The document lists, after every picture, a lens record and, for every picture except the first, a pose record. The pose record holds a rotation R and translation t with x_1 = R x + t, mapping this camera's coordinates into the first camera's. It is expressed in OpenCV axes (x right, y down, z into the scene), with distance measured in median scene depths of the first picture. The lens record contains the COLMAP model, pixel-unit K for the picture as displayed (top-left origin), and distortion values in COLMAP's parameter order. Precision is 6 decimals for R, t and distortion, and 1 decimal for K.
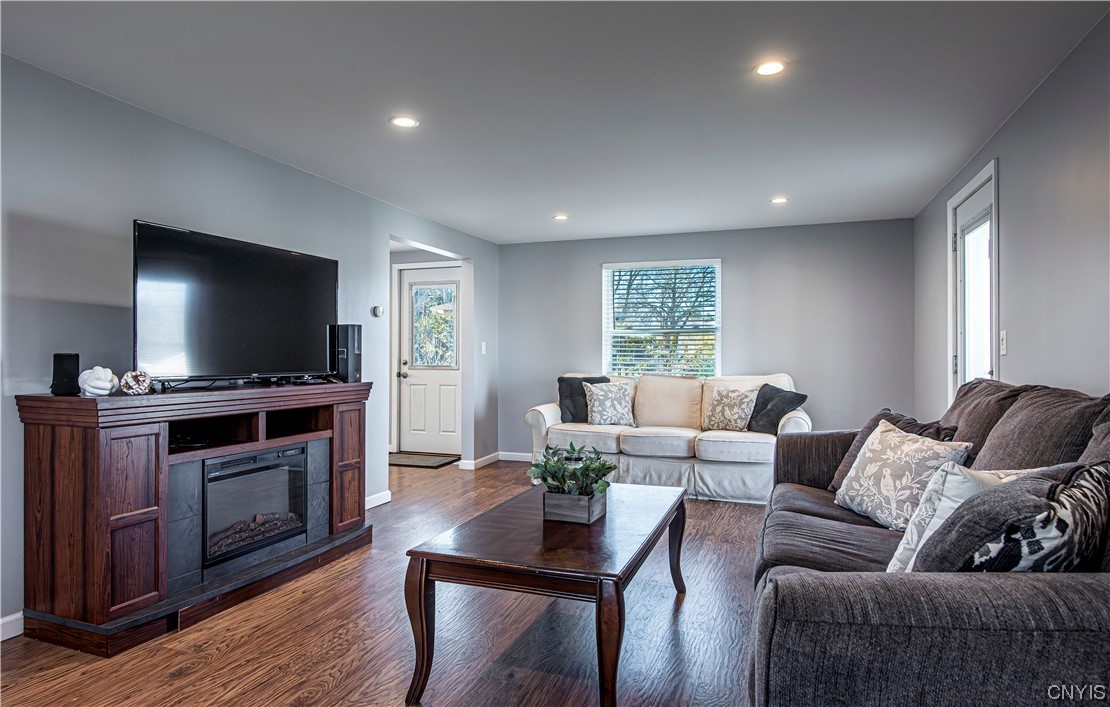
lens RADIAL K [[635.5, 0, 549.7], [0, 635.5, 357.6], [0, 0, 1]] dist [-0.002705, -0.000084]
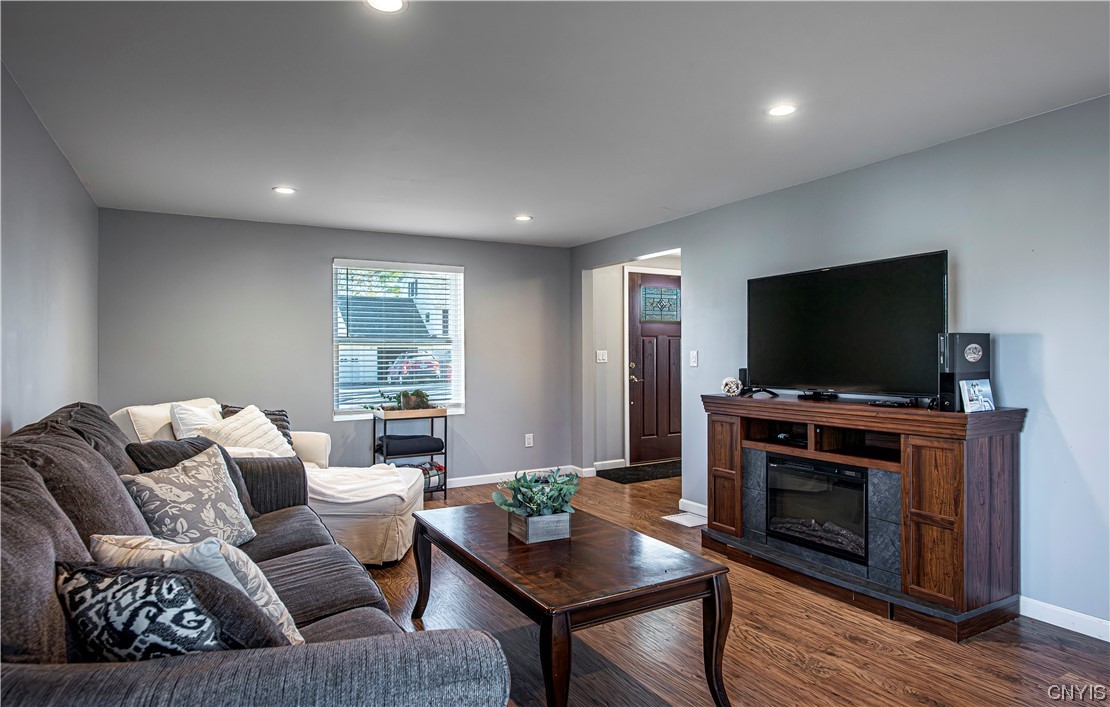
lens RADIAL K [[611.5, 0, 558.8], [0, 611.5, 357.6], [0, 0, 1]] dist [-0.002724, 0.000437]
pose [[-0.633226, 0.005859, -0.773945, 0.575270], [0.007612, 0.999970, 0.001342, -0.030412], [0.773929, -0.005042, -0.633252, 1.211964]]
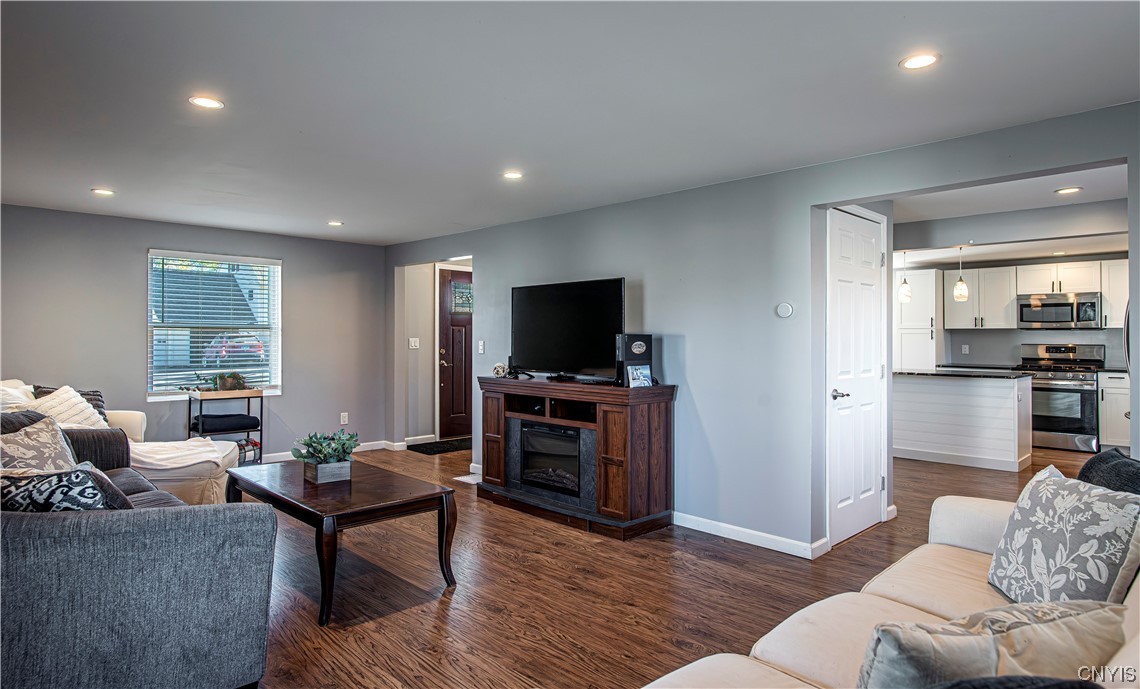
lens RADIAL K [[634.4, 0, 558.0], [0, 634.4, 347.0], [0, 0, 1]] dist [-0.001816, -0.001321]
pose [[-0.432582, 0.006754, -0.901569, 0.792013], [-0.006710, 0.999920, 0.010711, -0.044402], [0.901570, 0.010682, -0.432502, 1.512600]]
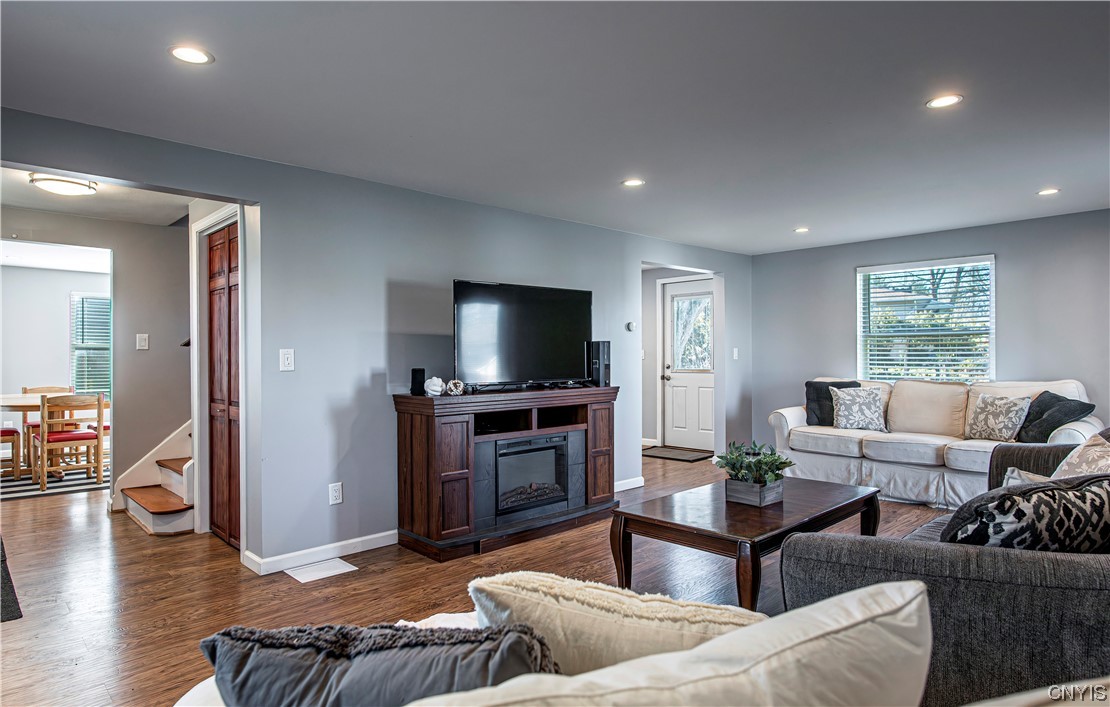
lens RADIAL K [[642.3, 0, 555.0], [0, 642.3, 353.5], [0, 0, 1]] dist [-0.000079, 0.001243]
pose [[0.898761, -0.011075, -0.438300, 0.181778], [0.010158, 0.999939, -0.004437, -0.024796], [0.438322, -0.000465, 0.898818, -0.212838]]
